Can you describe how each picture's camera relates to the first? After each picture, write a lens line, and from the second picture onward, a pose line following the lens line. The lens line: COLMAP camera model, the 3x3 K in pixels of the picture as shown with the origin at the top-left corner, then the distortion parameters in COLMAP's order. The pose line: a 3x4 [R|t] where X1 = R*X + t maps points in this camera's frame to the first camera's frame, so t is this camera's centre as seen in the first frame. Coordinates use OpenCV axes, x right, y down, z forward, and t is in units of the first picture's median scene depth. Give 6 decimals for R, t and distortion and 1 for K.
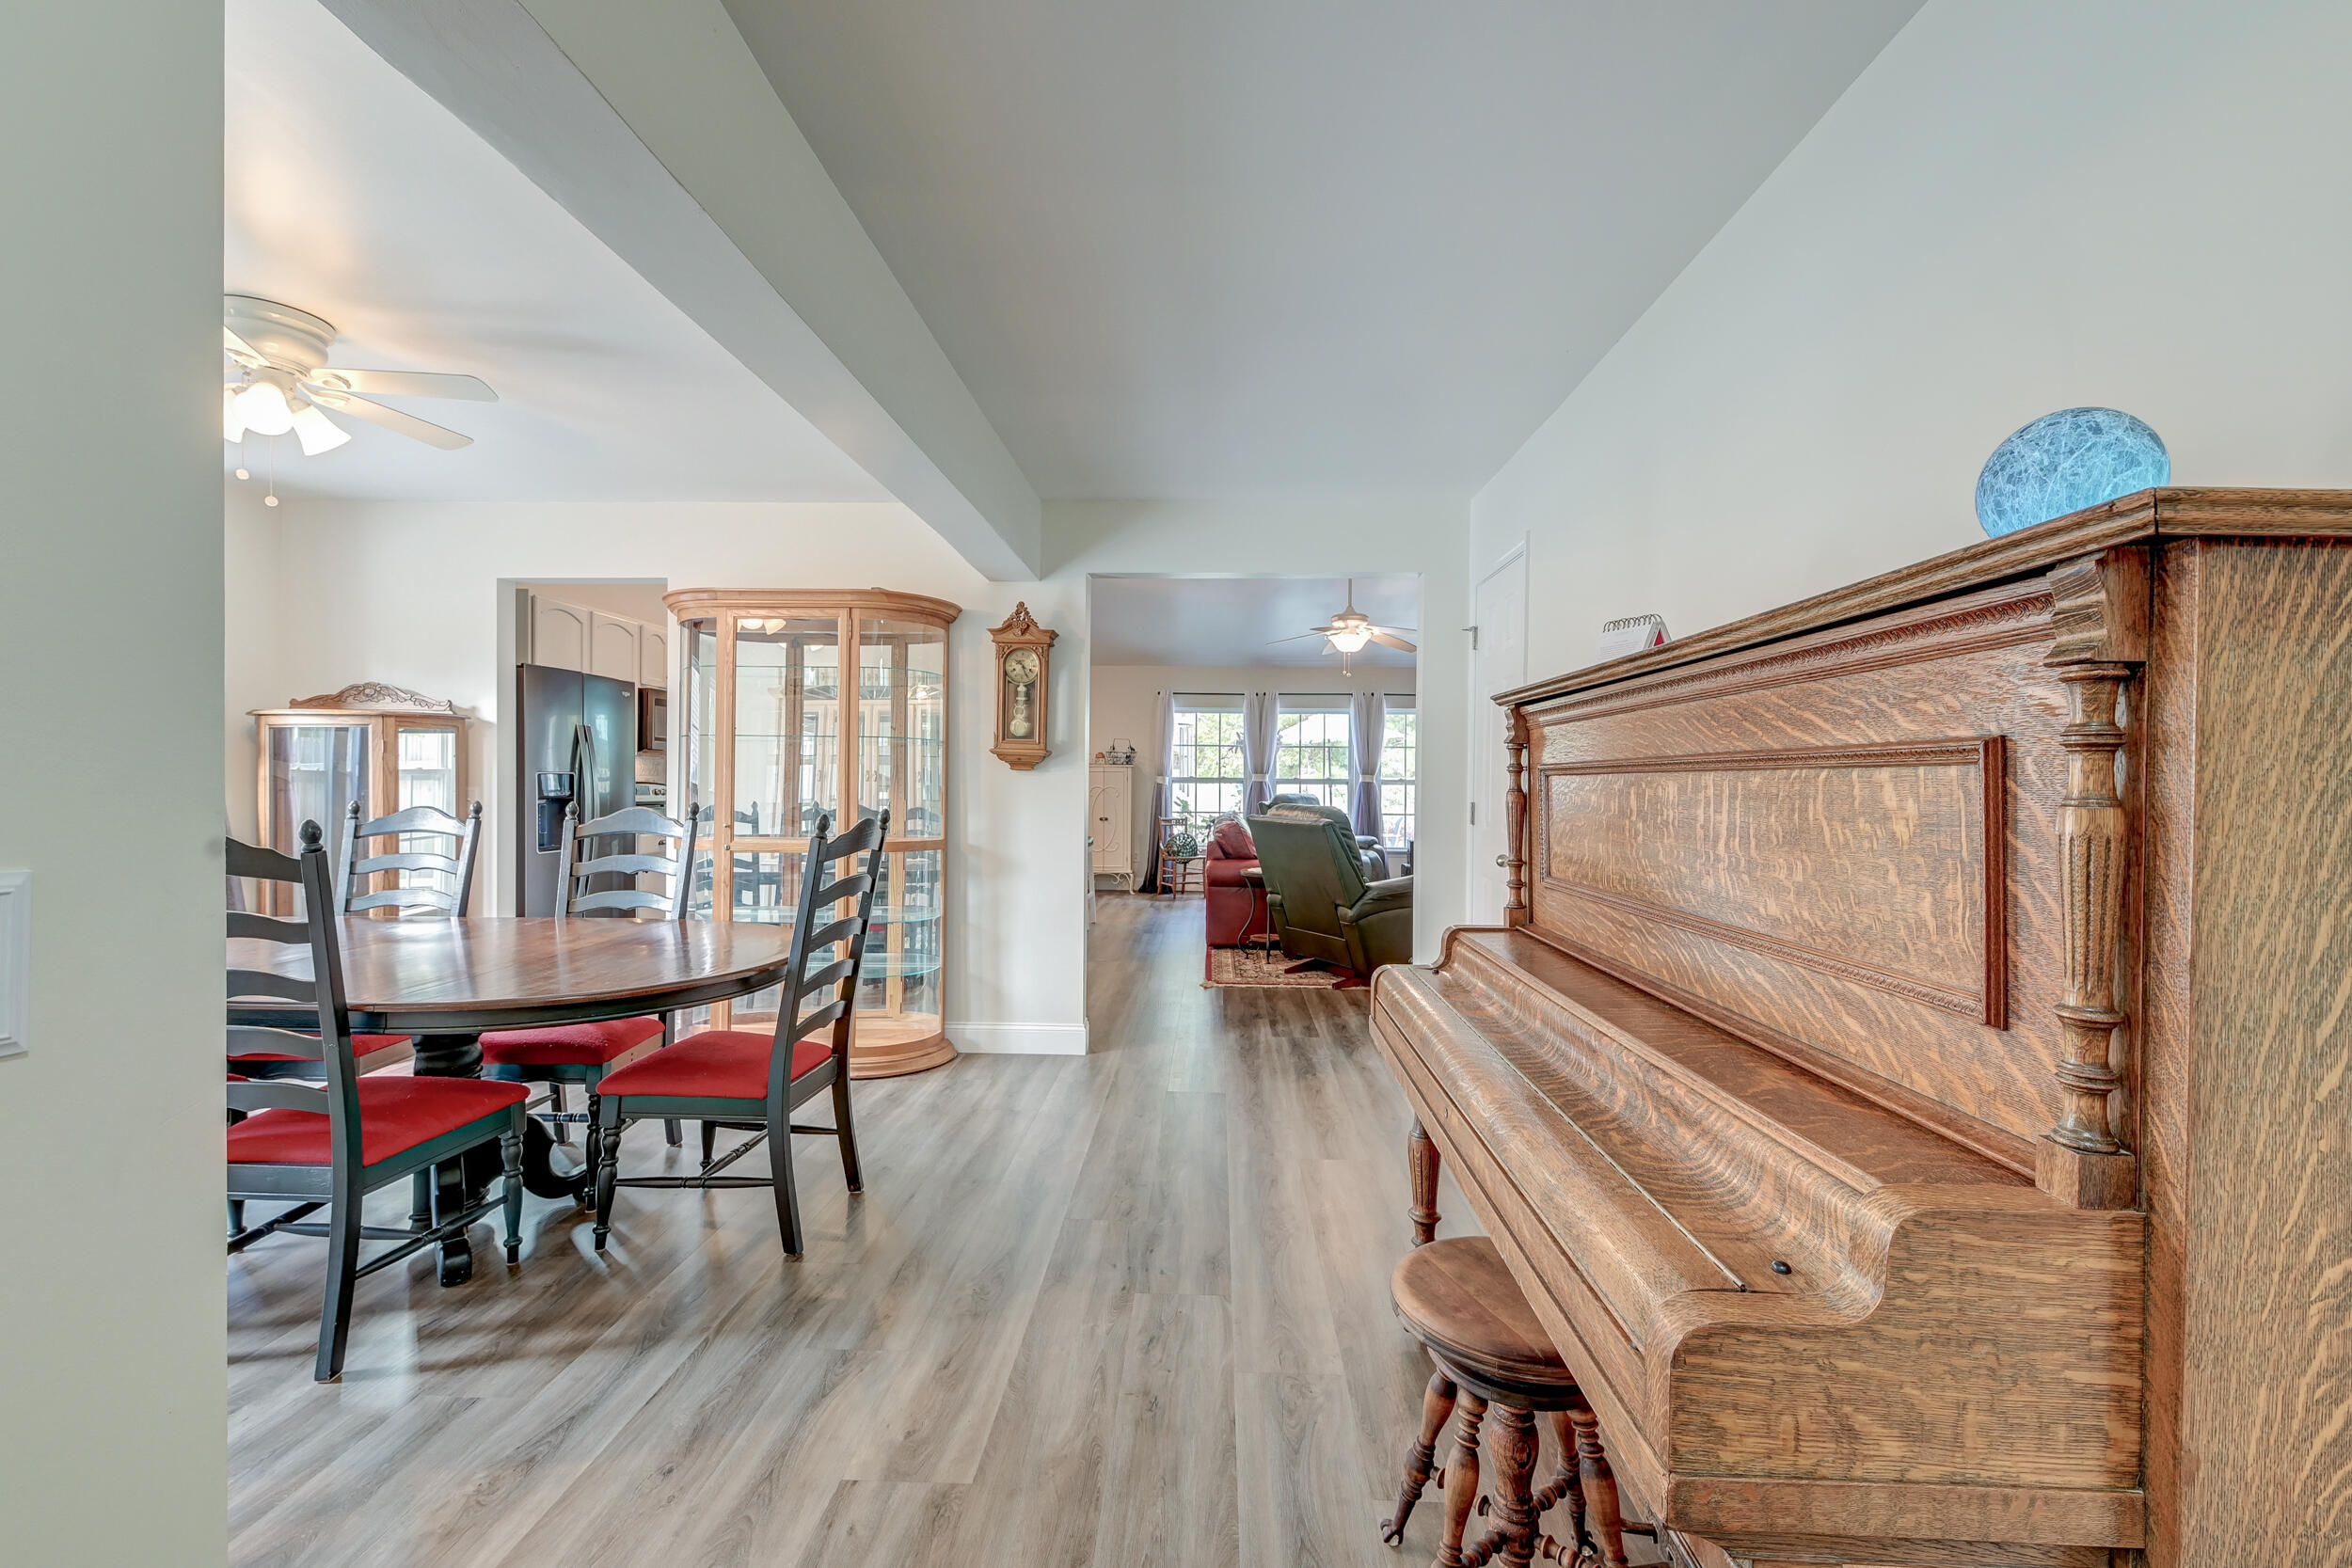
lens RADIAL K [[1006.0, 0, 1176.9], [0, 1006.0, 789.7], [0, 0, 1]] dist [0.001197, -0.000978]
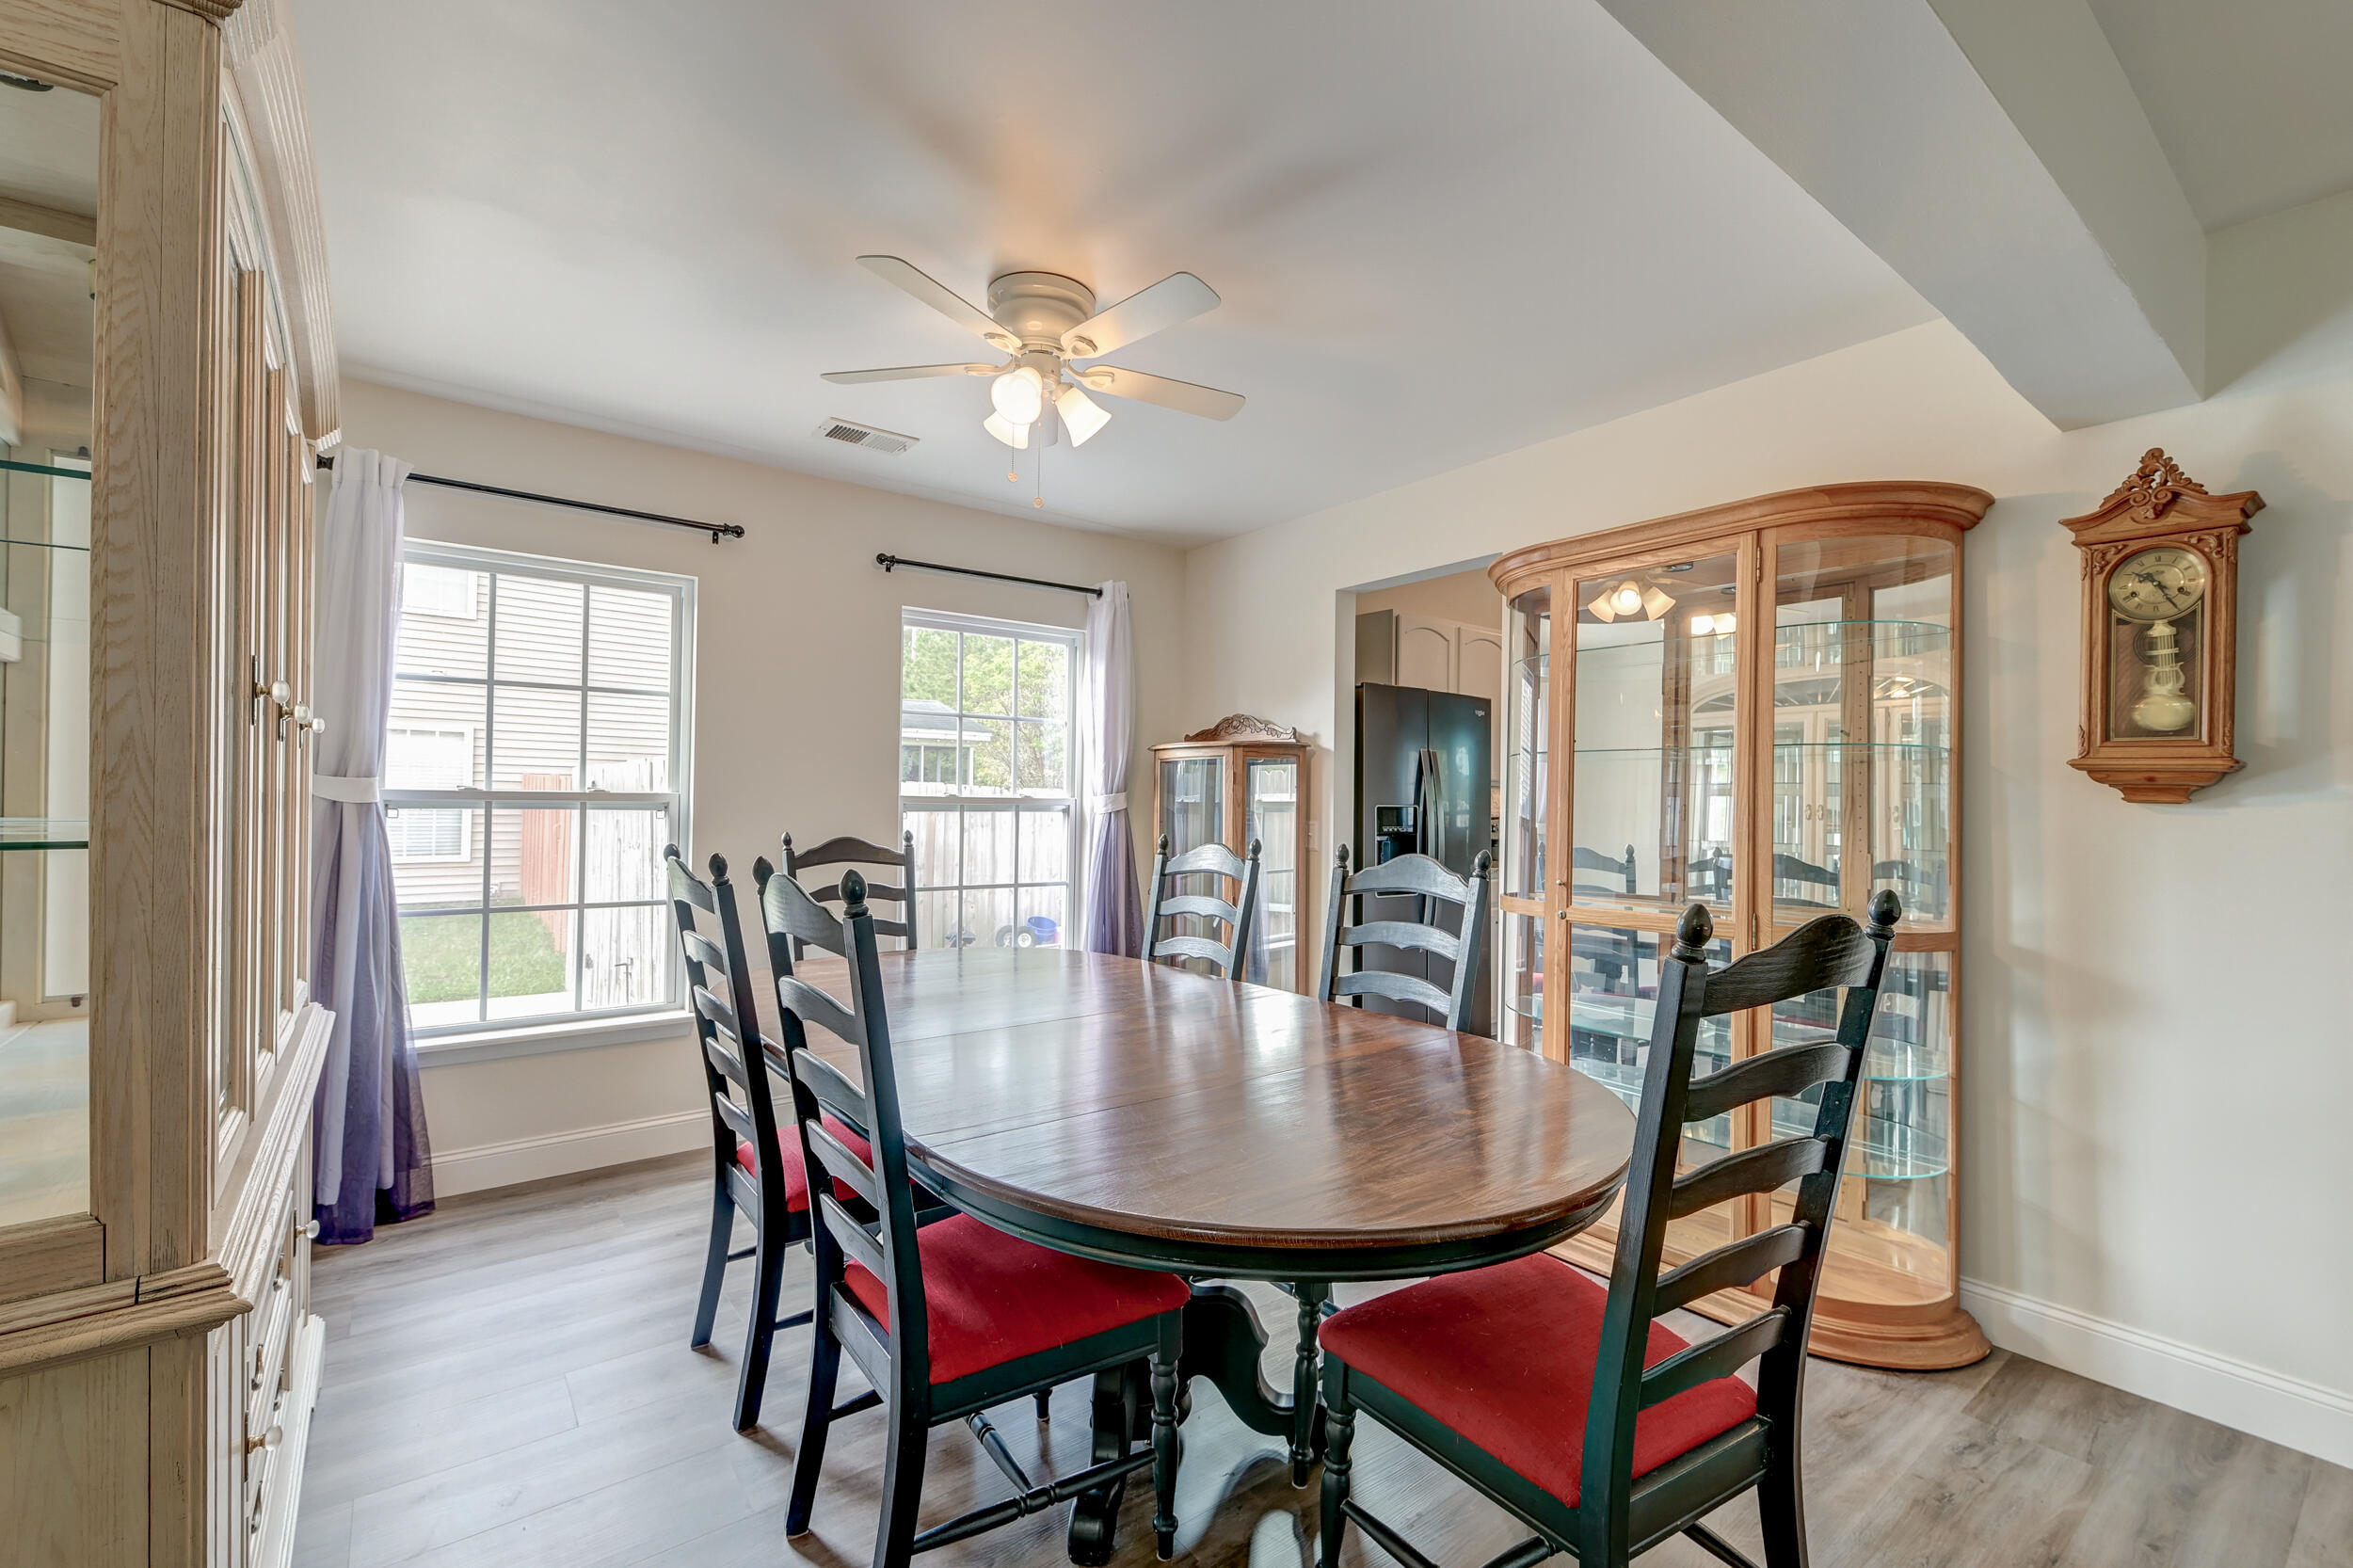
lens RADIAL K [[1010.9, 0, 1176.5], [0, 1010.9, 784.0], [0, 0, 1]] dist [0.025653, -0.009210]
pose [[0.648220, -0.013131, -0.761339, -0.084562], [-0.016989, 0.999353, -0.031701, -0.005140], [0.761263, 0.033484, 0.647578, 0.330890]]
